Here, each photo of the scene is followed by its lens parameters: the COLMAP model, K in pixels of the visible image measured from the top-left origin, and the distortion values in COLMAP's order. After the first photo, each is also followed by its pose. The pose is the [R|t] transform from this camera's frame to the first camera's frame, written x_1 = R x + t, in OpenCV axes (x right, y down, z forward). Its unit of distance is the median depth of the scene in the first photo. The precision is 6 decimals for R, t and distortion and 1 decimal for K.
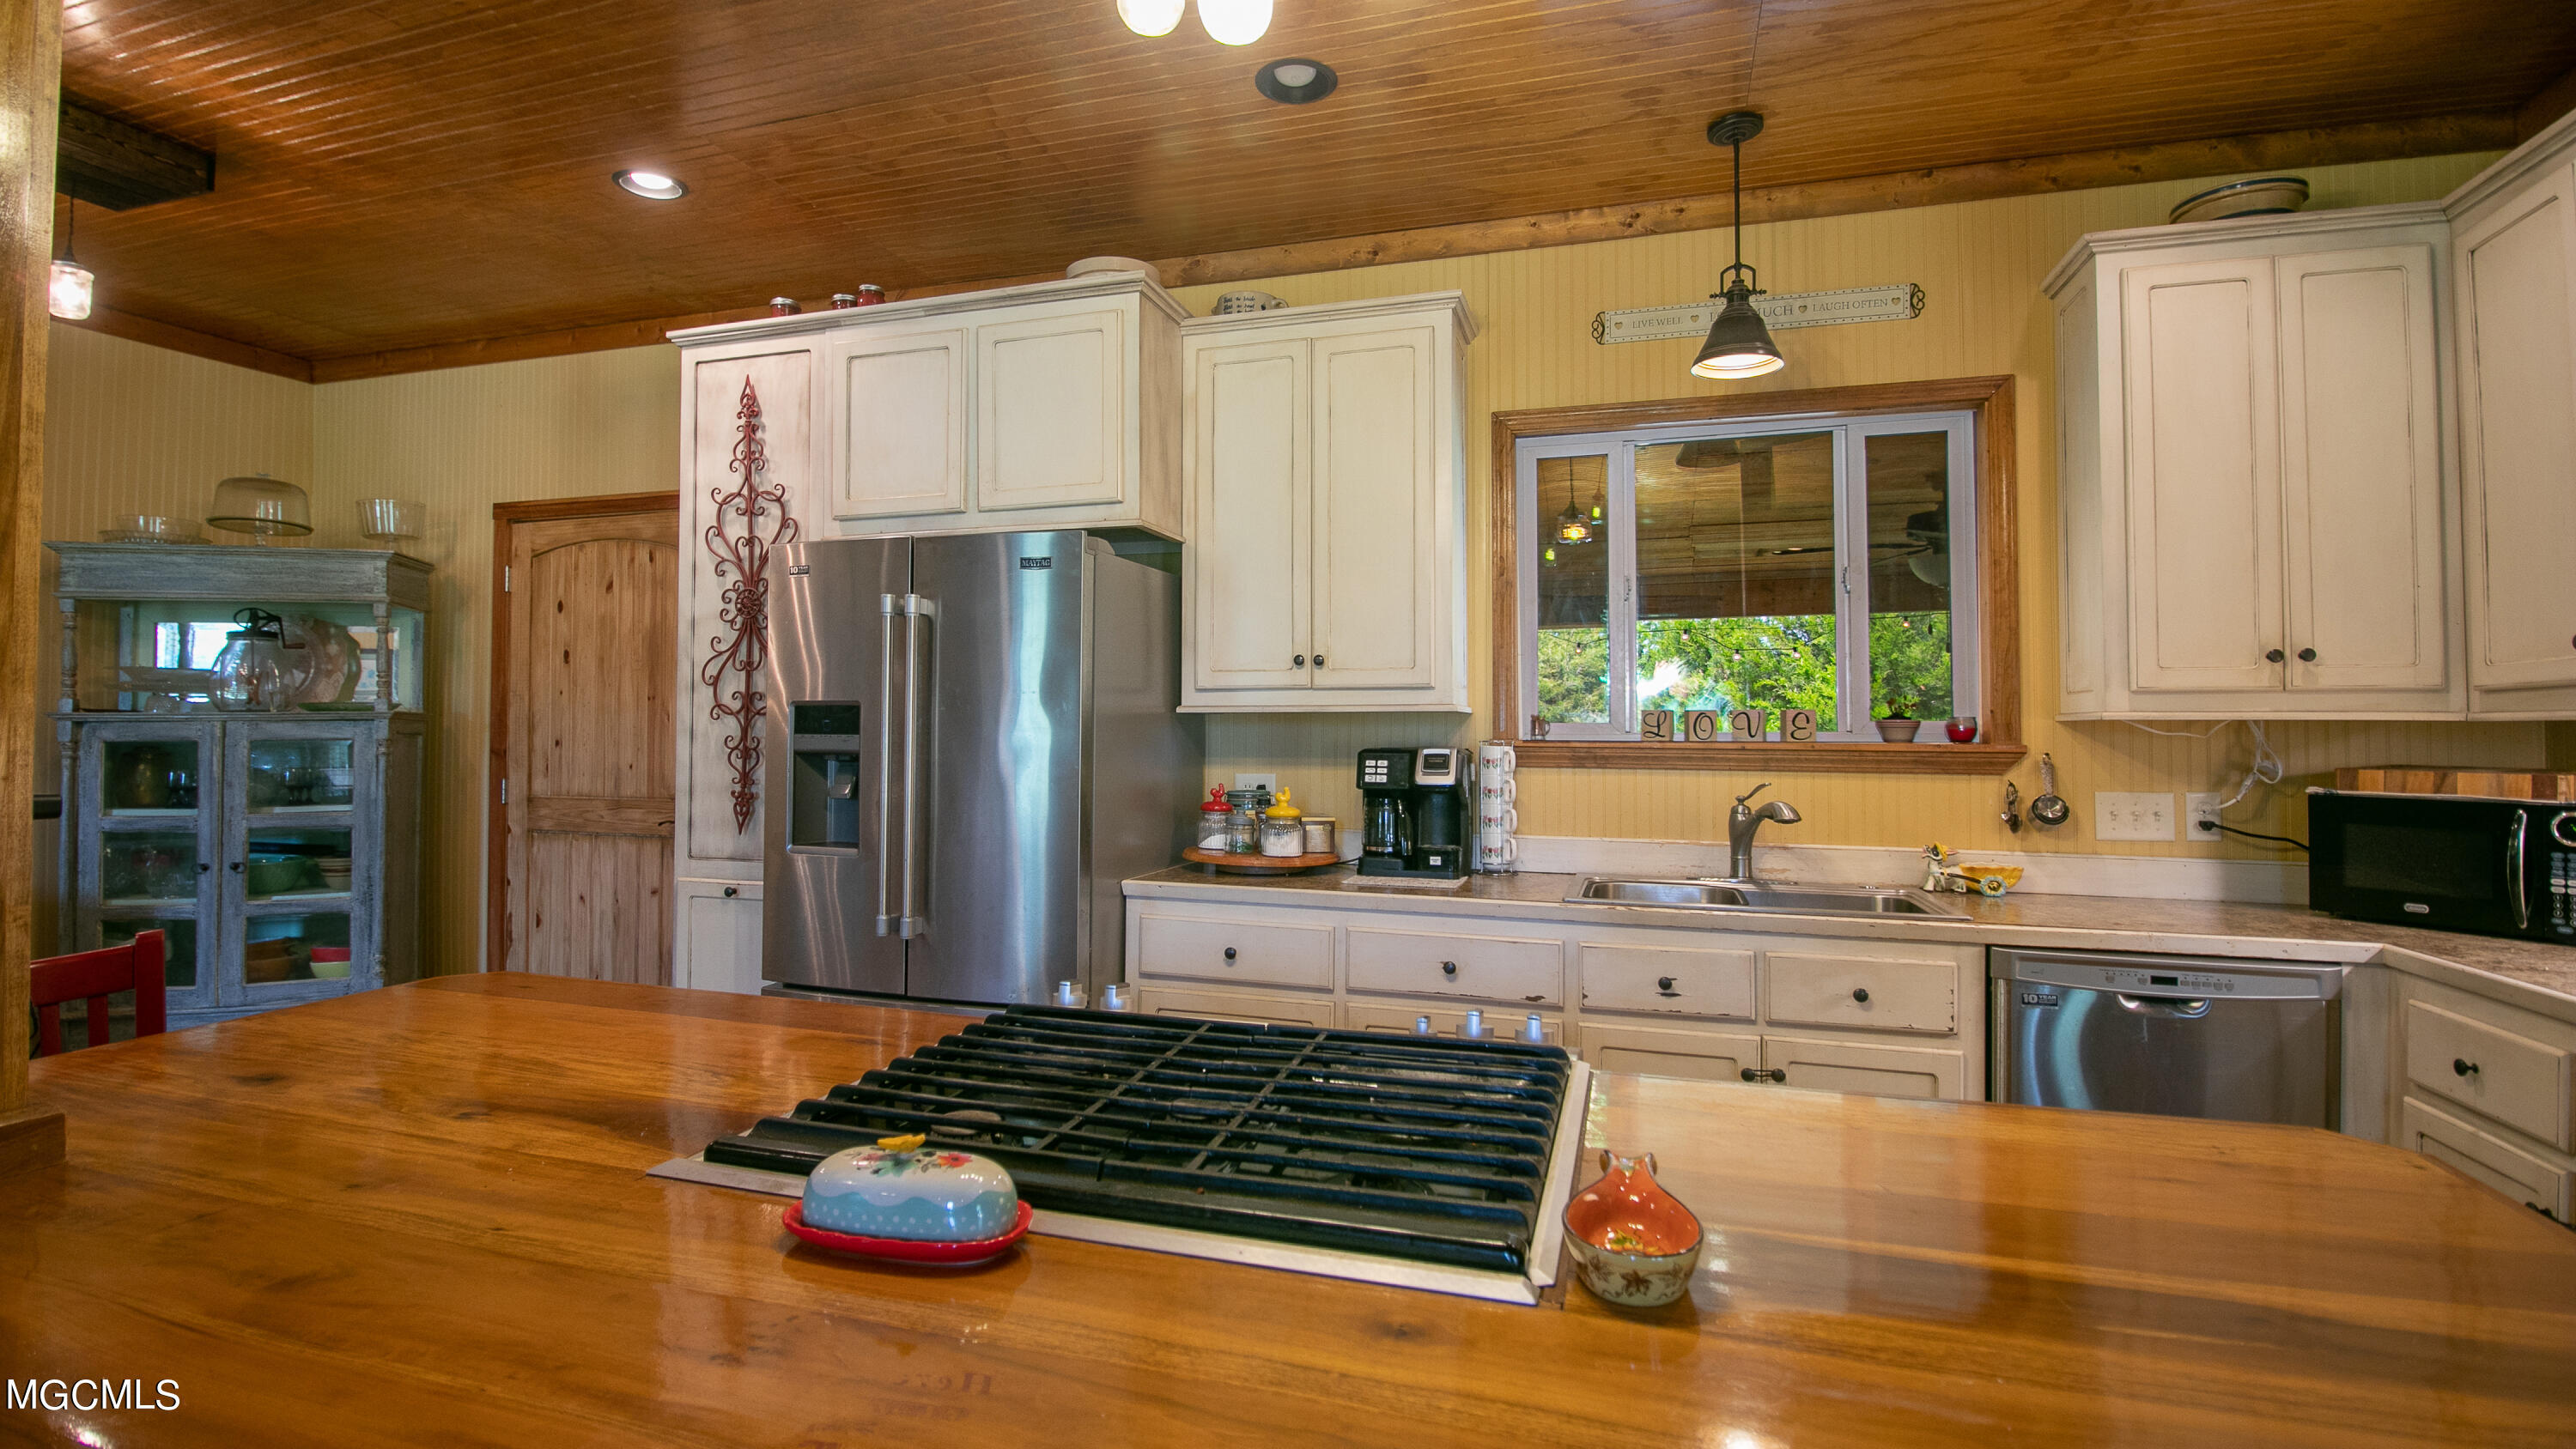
lens RADIAL K [[1197.3, 0, 1276.6], [0, 1197.3, 707.6], [0, 0, 1]] dist [-0.004649, -0.000662]
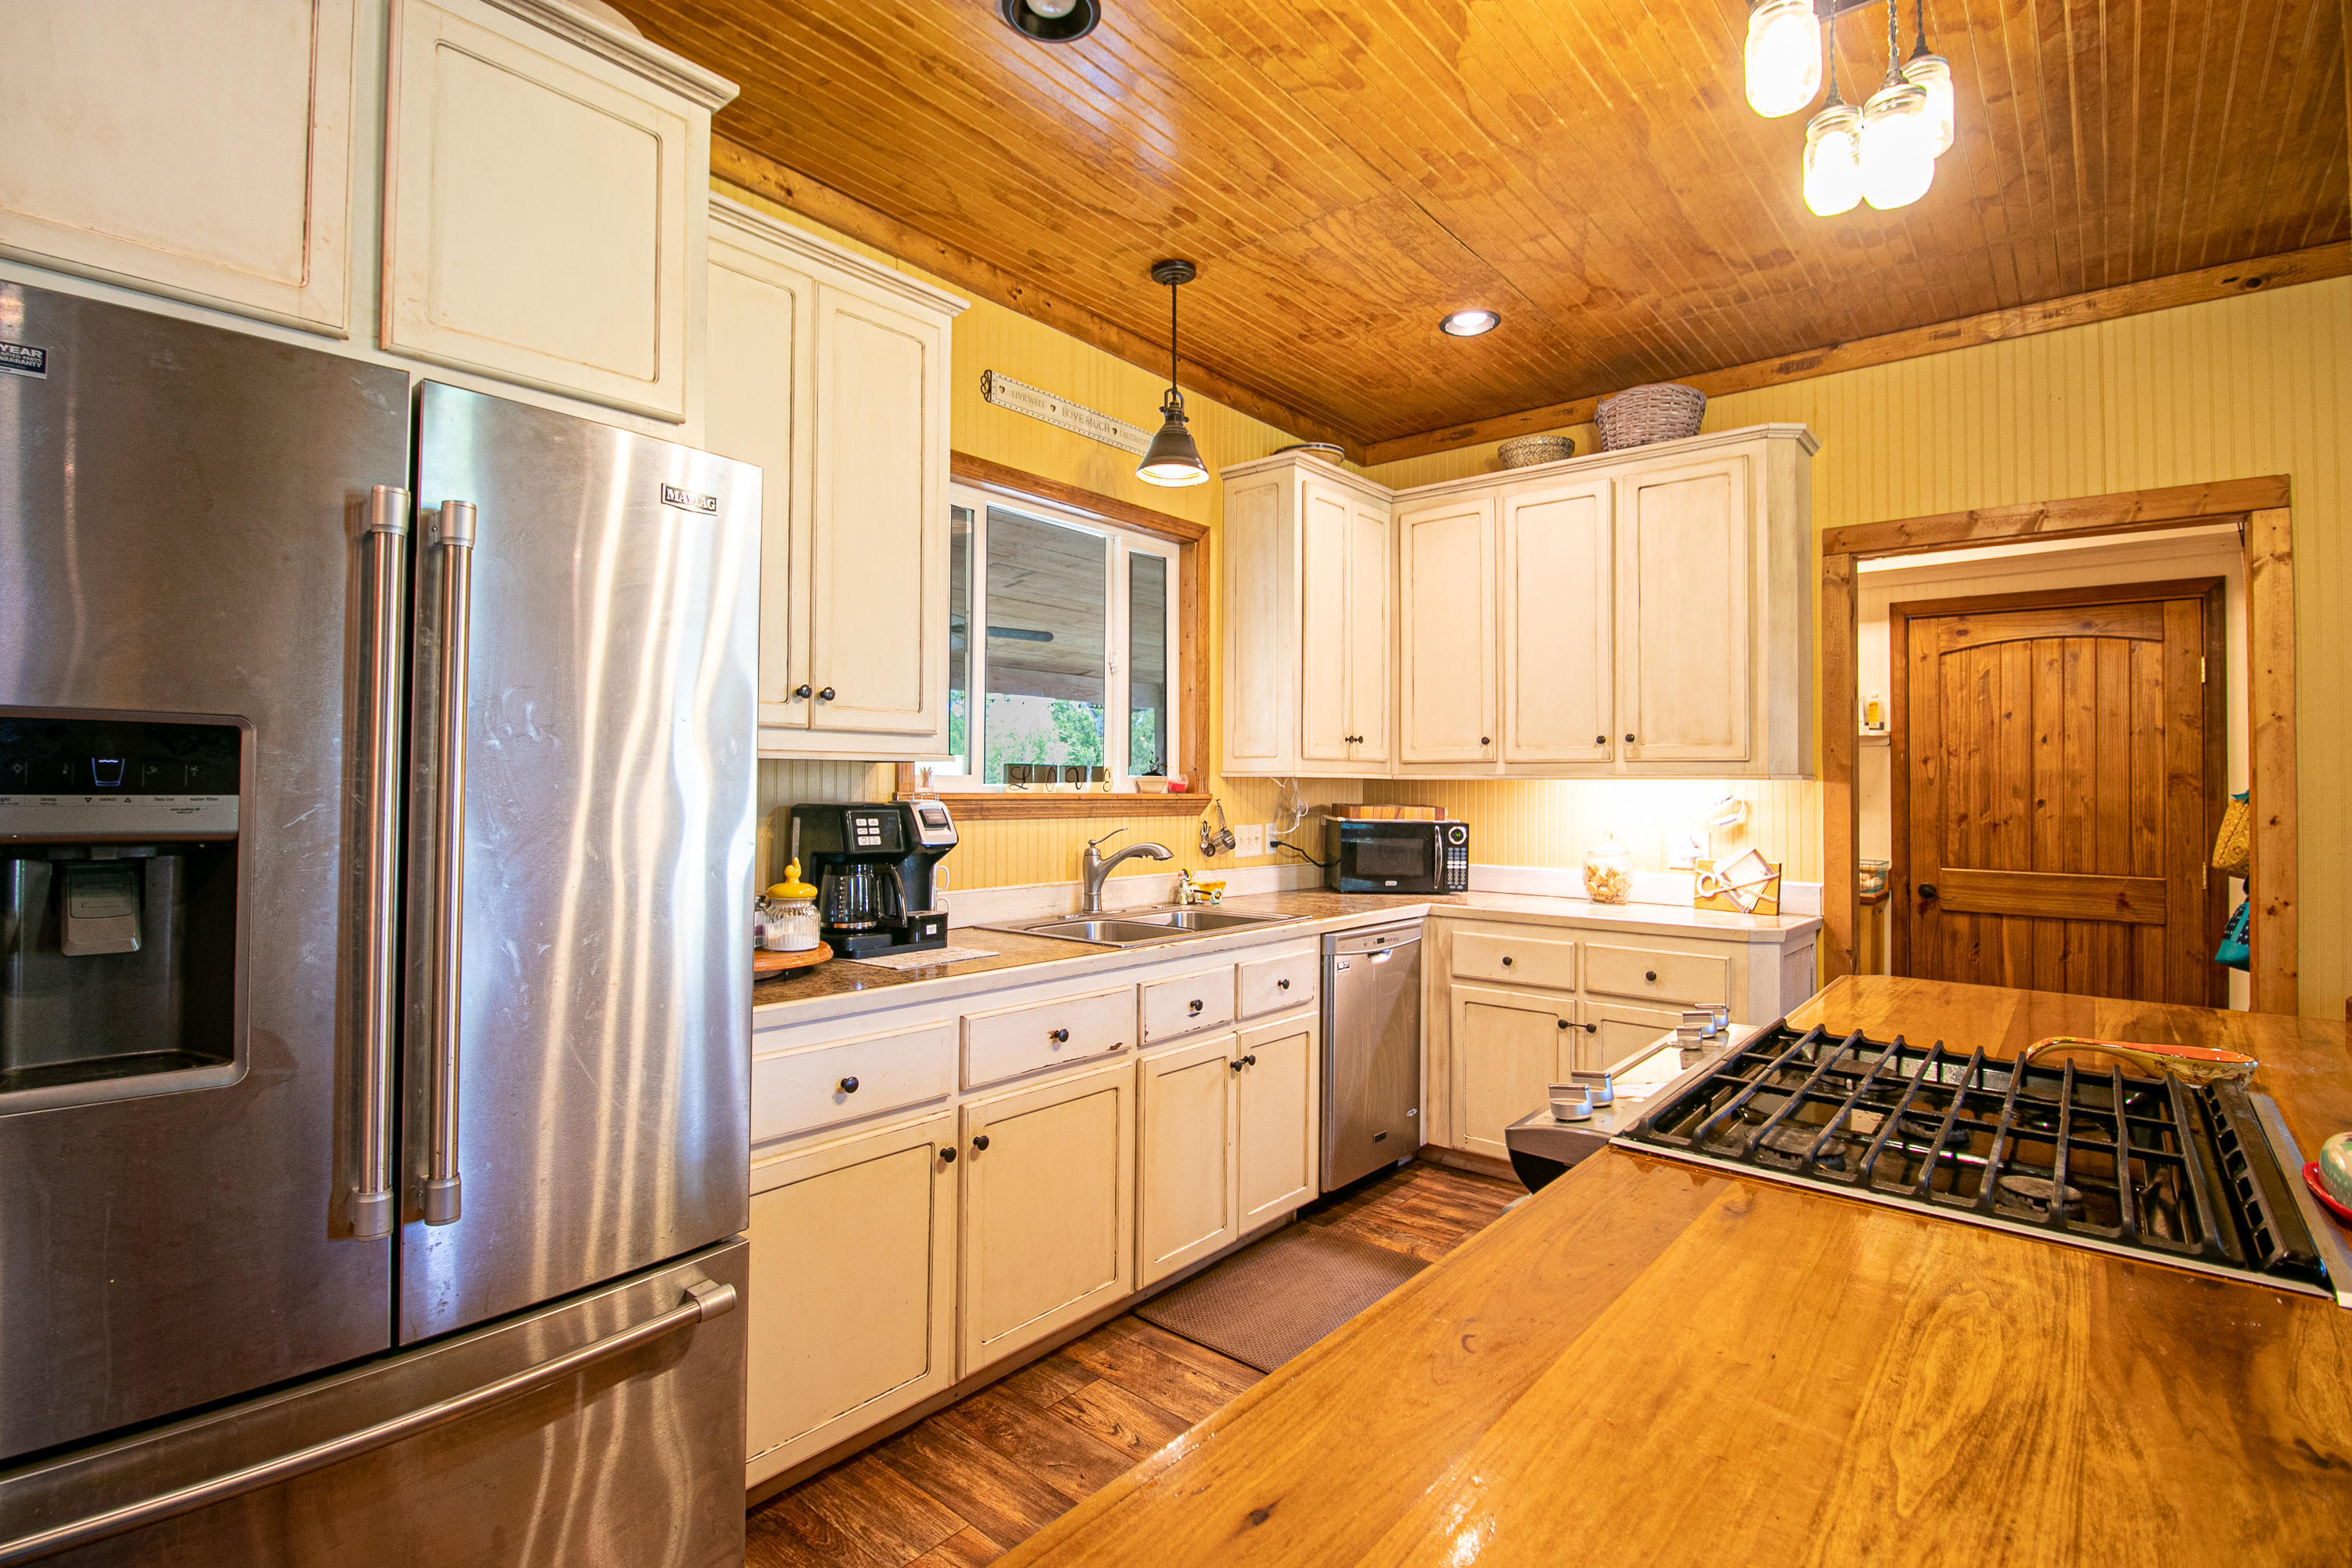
lens RADIAL K [[1099.3, 0, 1173.1], [0, 1099.3, 765.5], [0, 0, 1]] dist [-0.001986, -0.000681]
pose [[0.394905, 0.013967, 0.918616, -0.589550], [-0.025576, 0.999664, -0.004205, 0.005159], [-0.918366, -0.021834, 0.395130, 0.547448]]
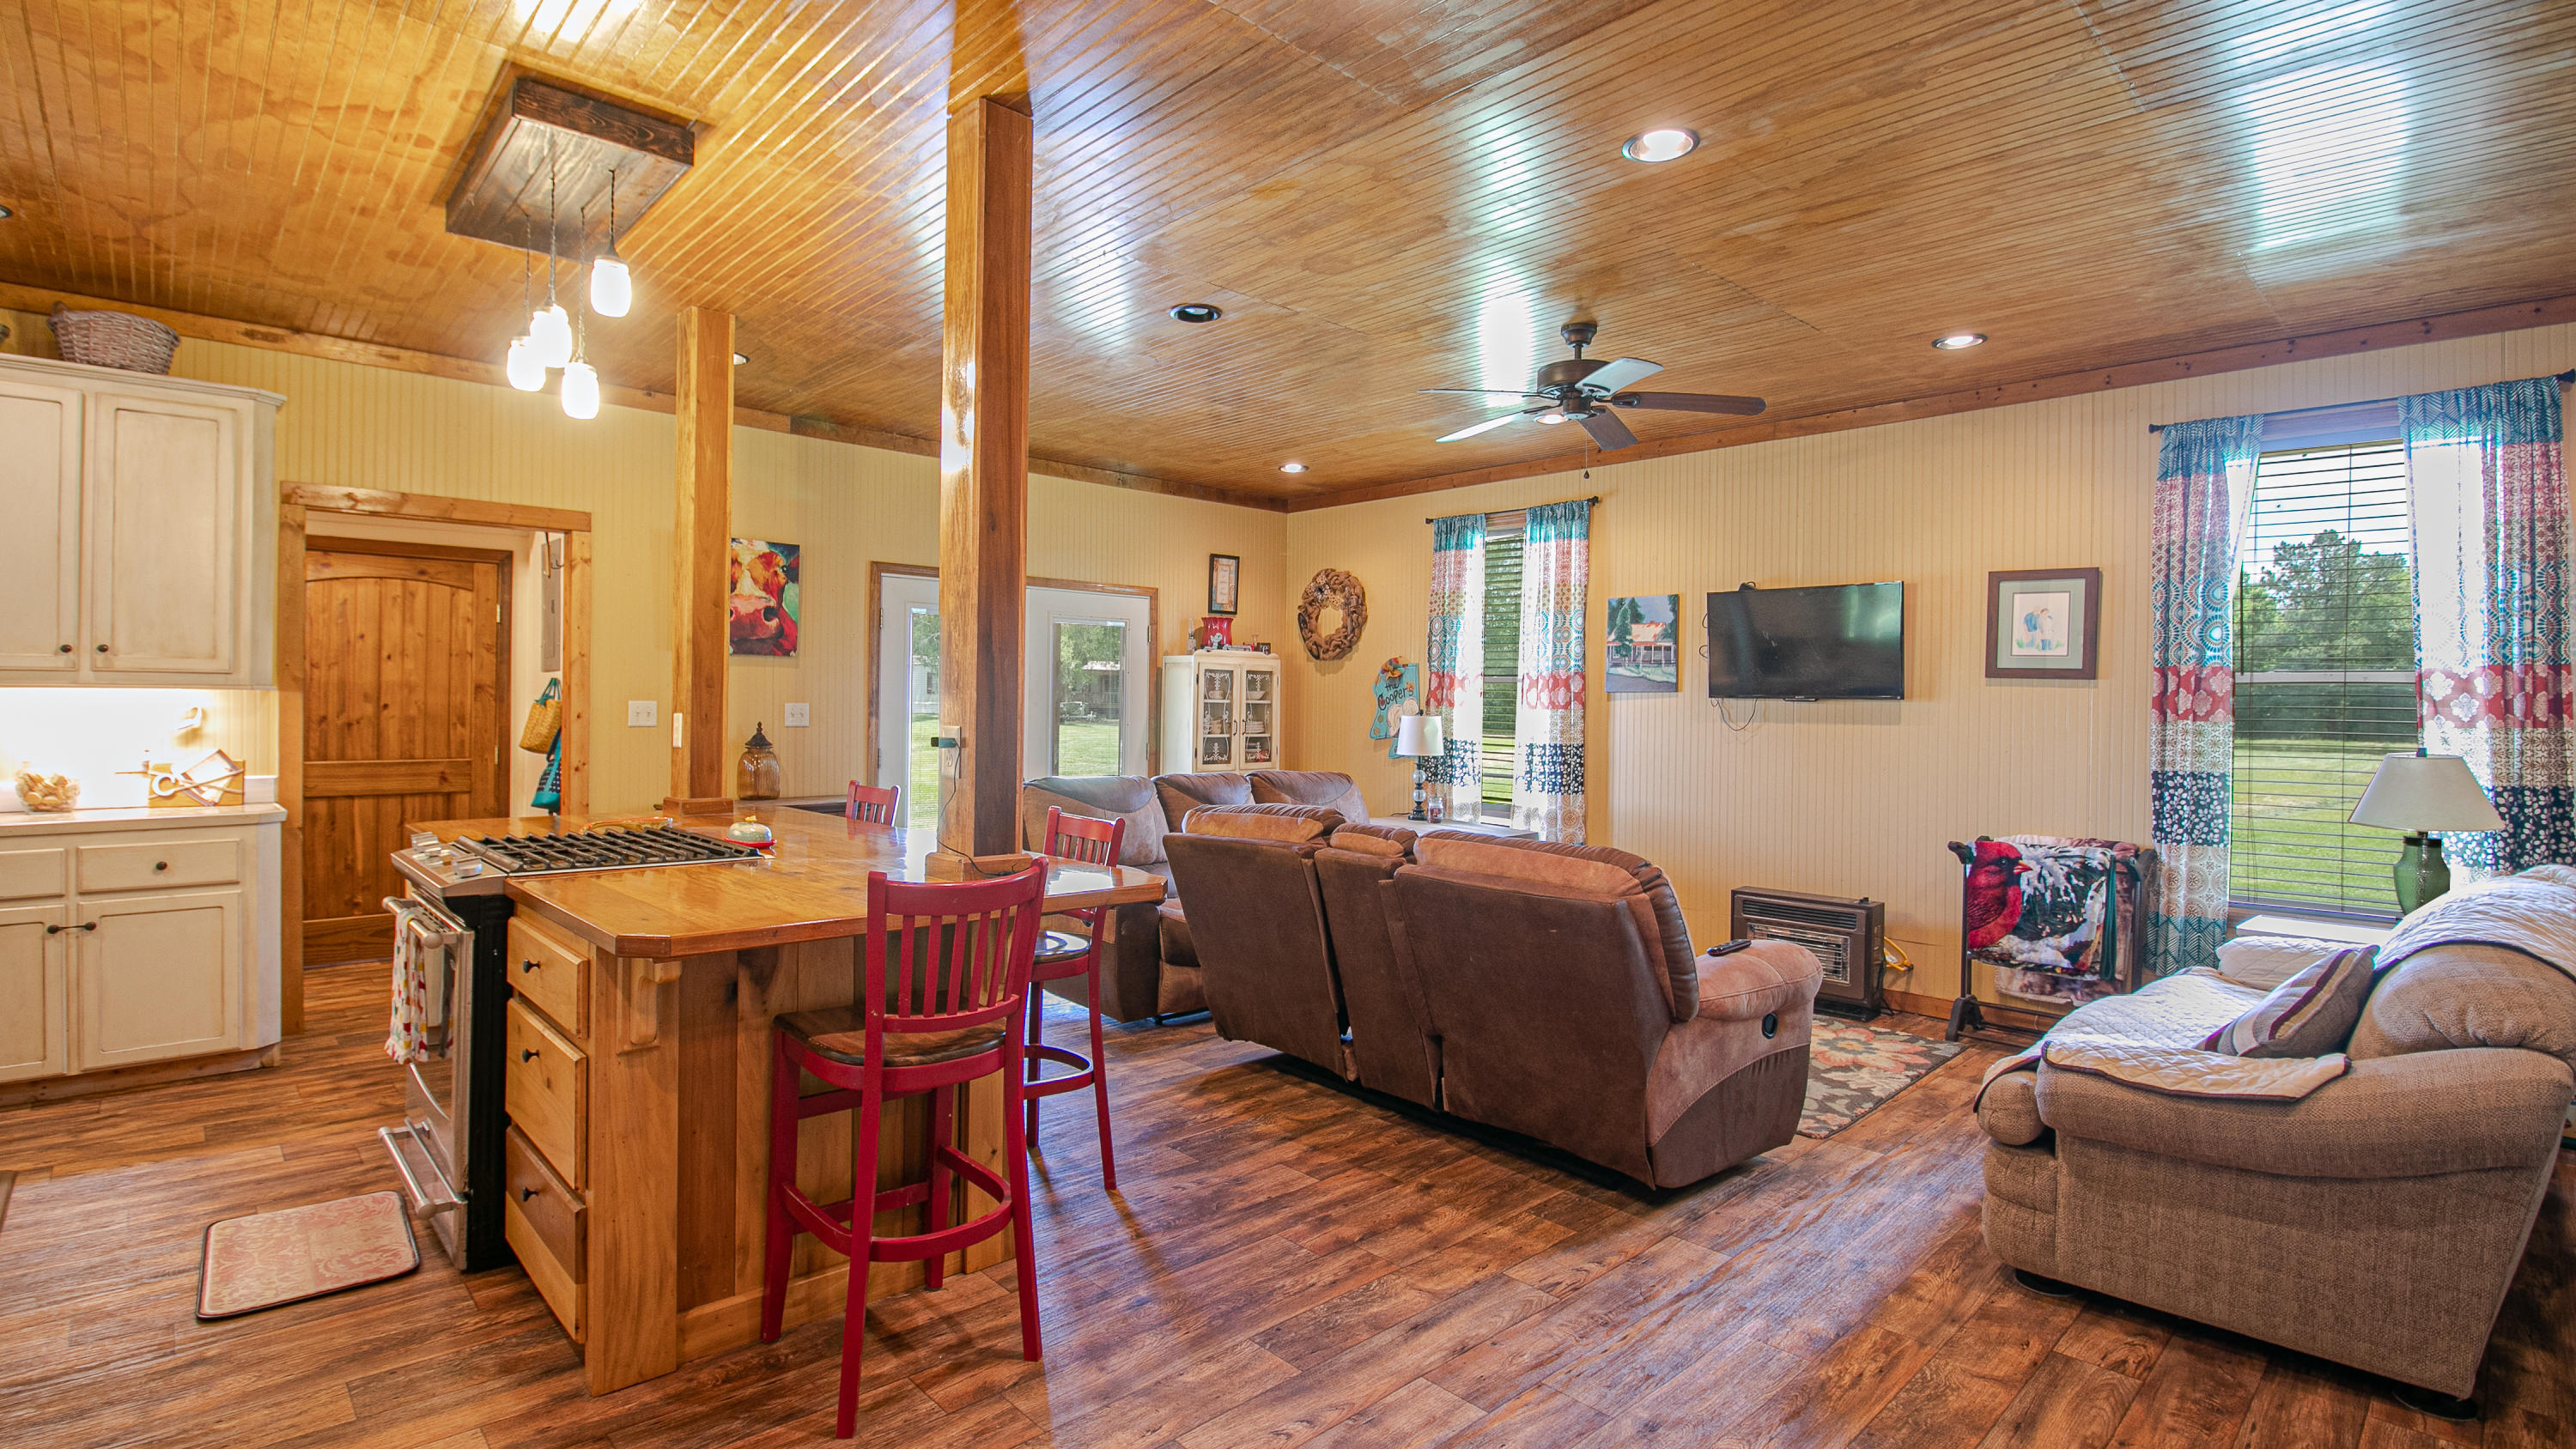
lens RADIAL K [[1197.3, 0, 1288.6], [0, 1197.3, 702.9], [0, 0, 1]] dist [-0.004649, -0.000662]
pose [[-0.874043, -0.014442, 0.485634, -1.076728], [-0.024938, 0.999574, -0.015157, 0.006066], [-0.485208, -0.025358, -0.874031, 1.044618]]
